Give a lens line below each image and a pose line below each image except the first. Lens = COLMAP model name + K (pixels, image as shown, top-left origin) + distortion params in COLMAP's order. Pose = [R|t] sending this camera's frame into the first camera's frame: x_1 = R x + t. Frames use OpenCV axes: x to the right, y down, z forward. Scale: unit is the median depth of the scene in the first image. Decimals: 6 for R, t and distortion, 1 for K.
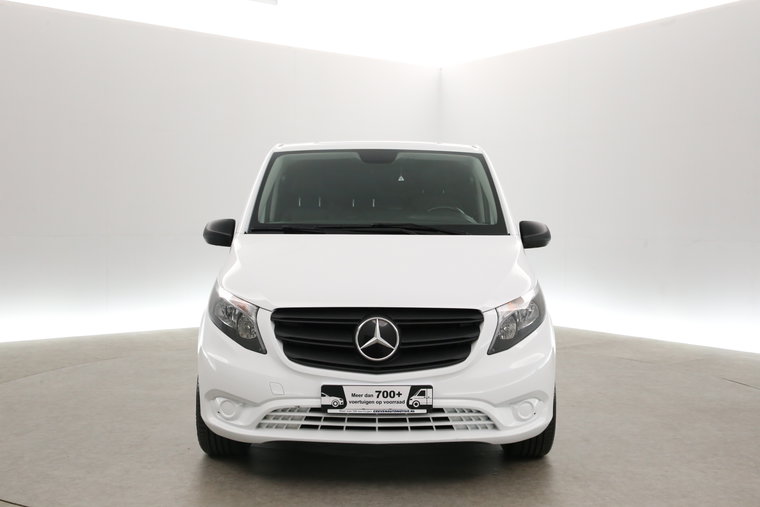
lens RADIAL K [[922.2, 0, 380.7], [0, 922.2, 254.2], [0, 0, 1]] dist [-0.020759, 0.000000]
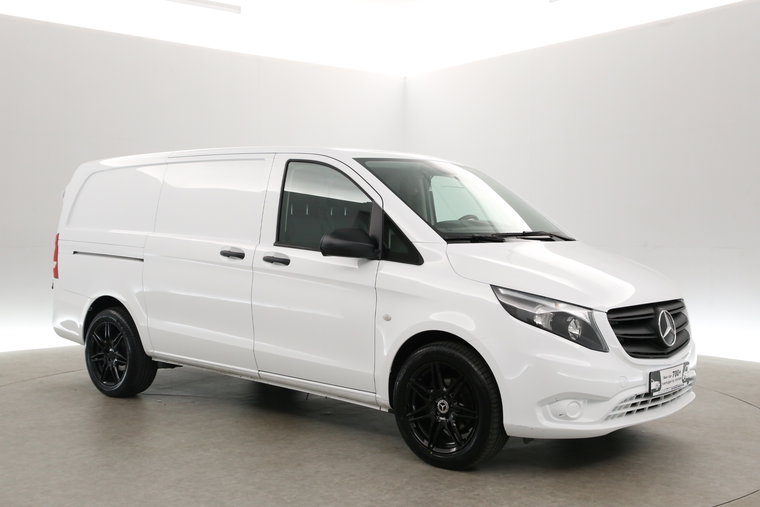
lens RADIAL K [[922.2, 0, 376.2], [0, 922.2, 252.3], [0, 0, 1]] dist [-0.020759, 0.000000]
pose [[0.897742, -0.093493, 0.430486, -0.827849], [0.090968, 0.995501, 0.026497, -0.063341], [-0.431027, 0.015373, 0.902208, 0.129206]]
